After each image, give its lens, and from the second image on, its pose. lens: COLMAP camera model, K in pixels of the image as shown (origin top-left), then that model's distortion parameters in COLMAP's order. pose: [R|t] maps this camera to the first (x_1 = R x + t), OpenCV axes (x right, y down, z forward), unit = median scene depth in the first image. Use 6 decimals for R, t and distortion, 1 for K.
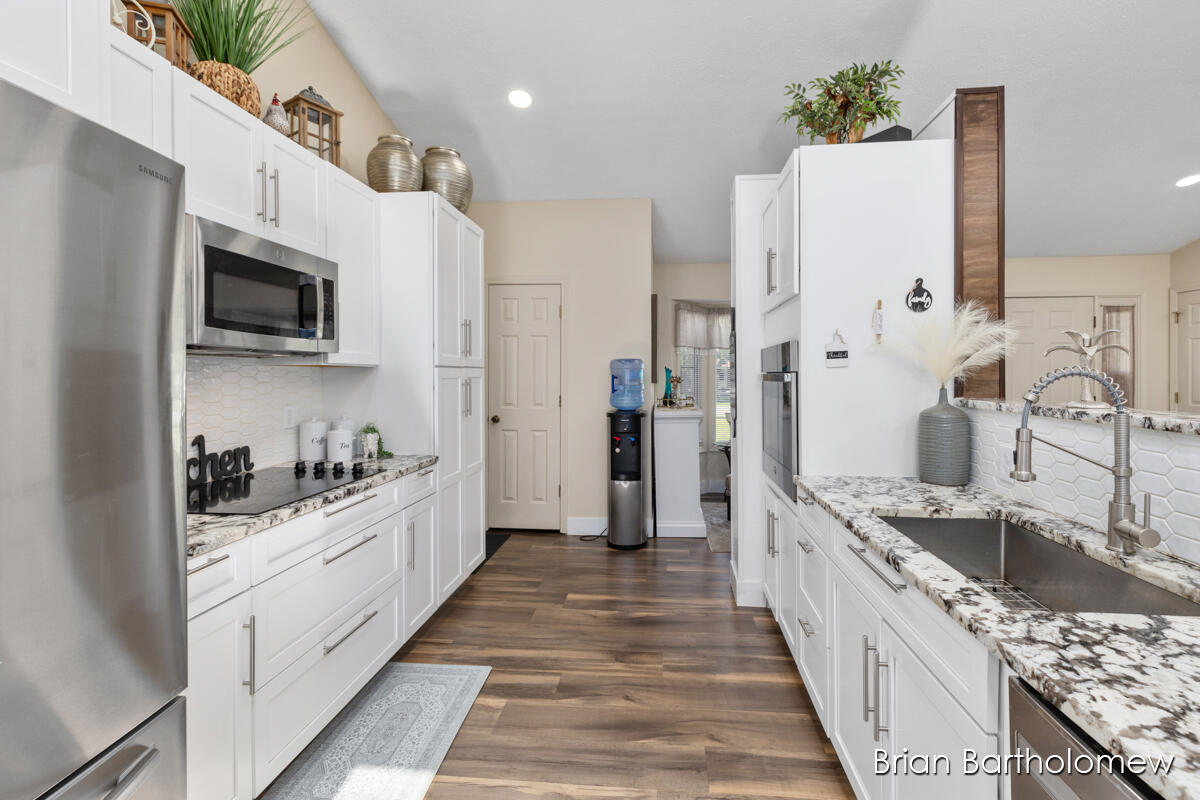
lens RADIAL K [[554.2, 0, 609.1], [0, 554.2, 394.2], [0, 0, 1]] dist [-0.028510, -0.000251]
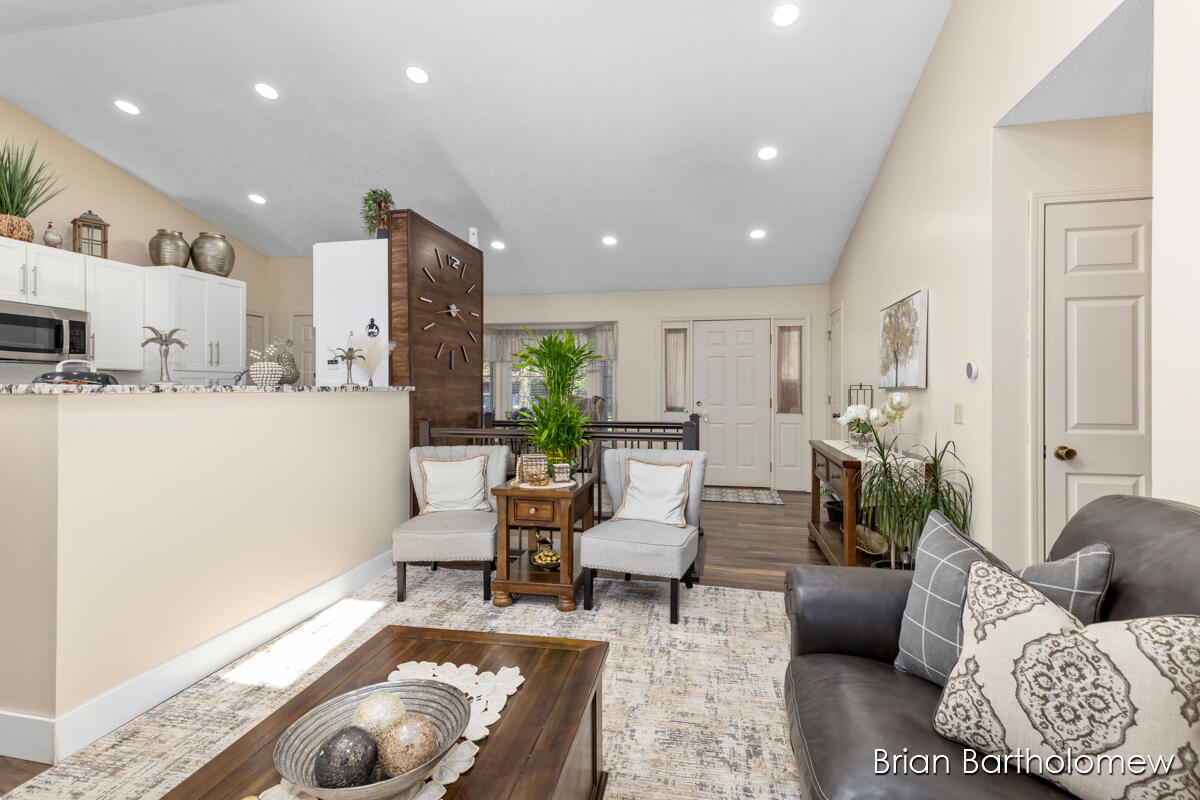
lens RADIAL K [[546.8, 0, 596.9], [0, 546.8, 393.9], [0, 0, 1]] dist [-0.003382, -0.000771]
pose [[0.994666, 0.007760, -0.102852, 1.149652], [-0.010777, 0.999527, -0.028808, 0.057082], [0.102580, 0.029763, 0.994279, -0.515978]]
